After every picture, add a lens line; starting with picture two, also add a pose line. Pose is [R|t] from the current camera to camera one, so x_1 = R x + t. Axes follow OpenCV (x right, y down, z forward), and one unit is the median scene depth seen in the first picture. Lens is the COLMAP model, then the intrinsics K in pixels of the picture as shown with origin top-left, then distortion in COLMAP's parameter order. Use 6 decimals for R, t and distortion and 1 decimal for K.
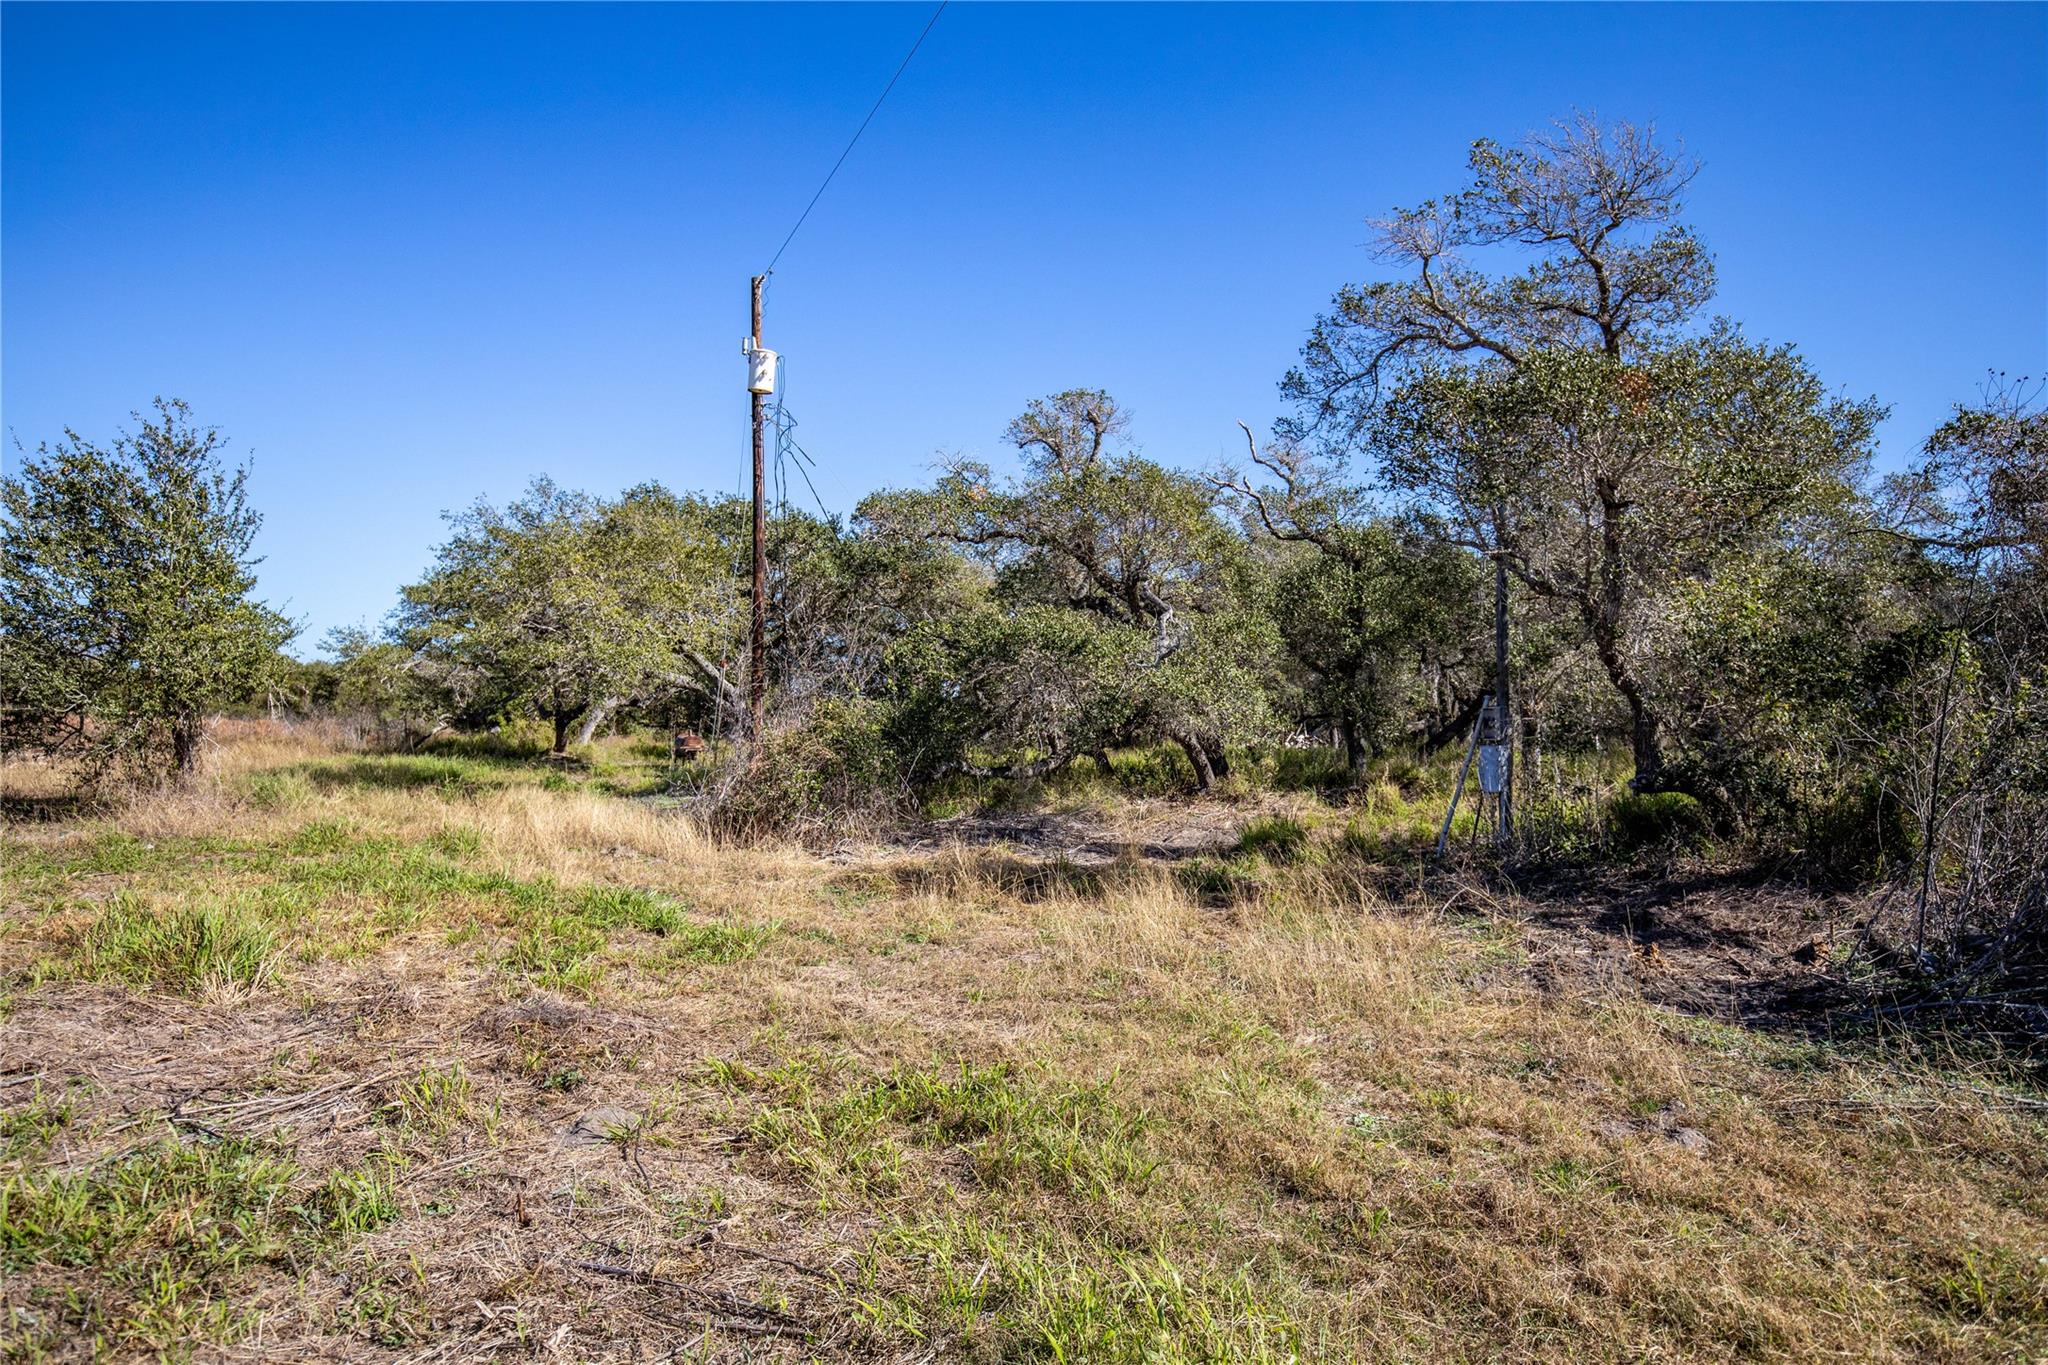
lens RADIAL K [[1320.6, 0, 1024.0], [0, 1320.6, 682.5], [0, 0, 1]] dist [0.002558, 0.002079]
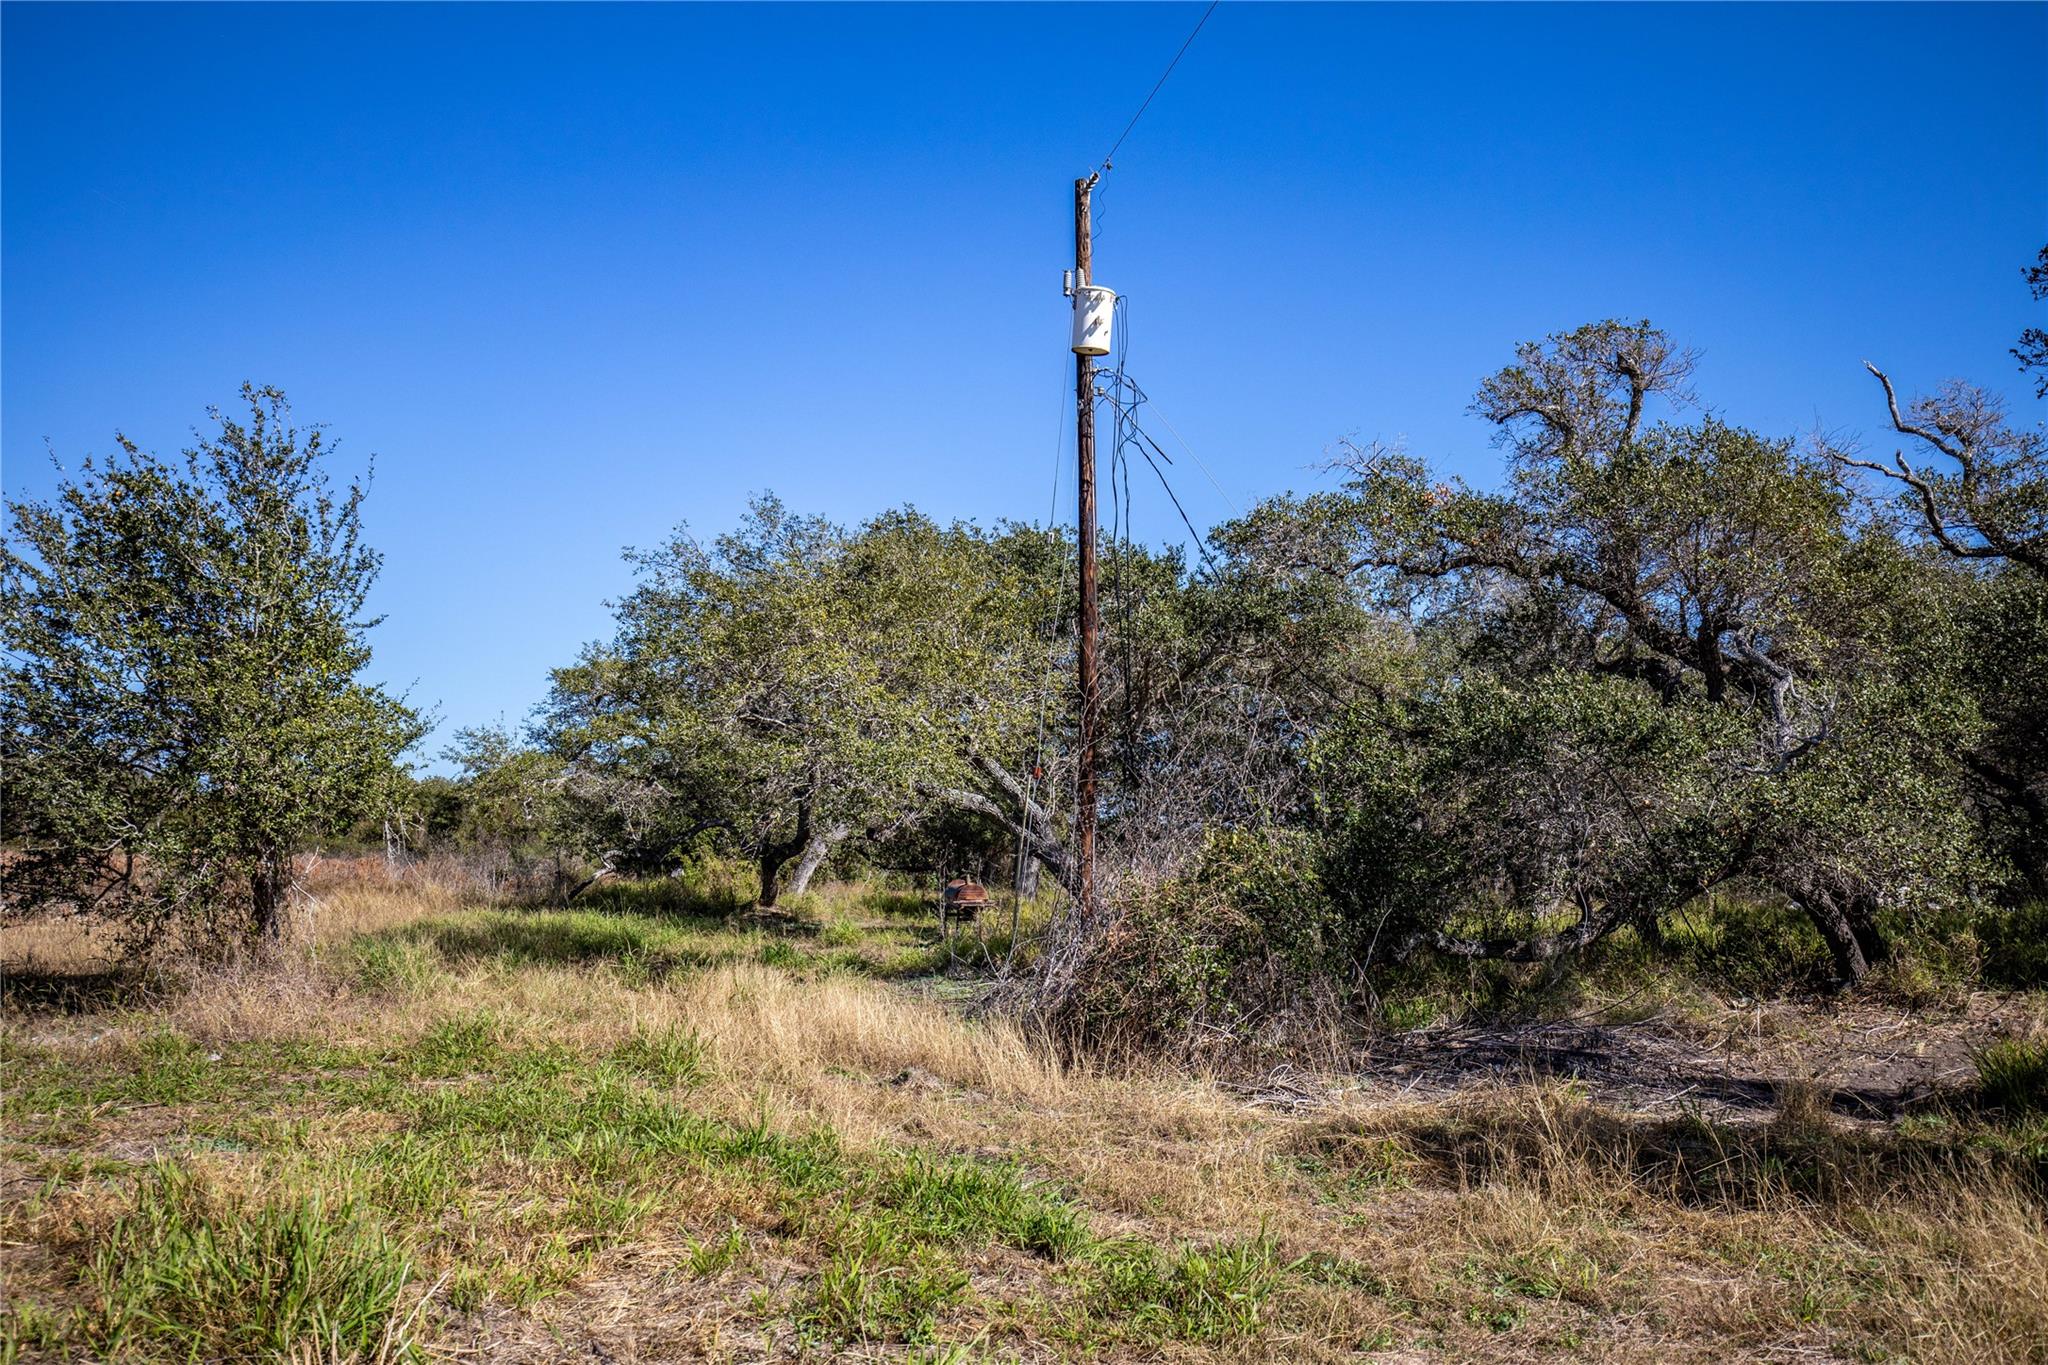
lens RADIAL K [[1885.2, 0, 1024.0], [0, 1885.2, 682.5], [0, 0, 1]] dist [0.039924, 0.007596]
pose [[0.982467, -0.015655, -0.185778, -0.066865], [0.003648, 0.997891, -0.064802, 0.001483], [0.186401, 0.062988, 0.980453, 0.104184]]
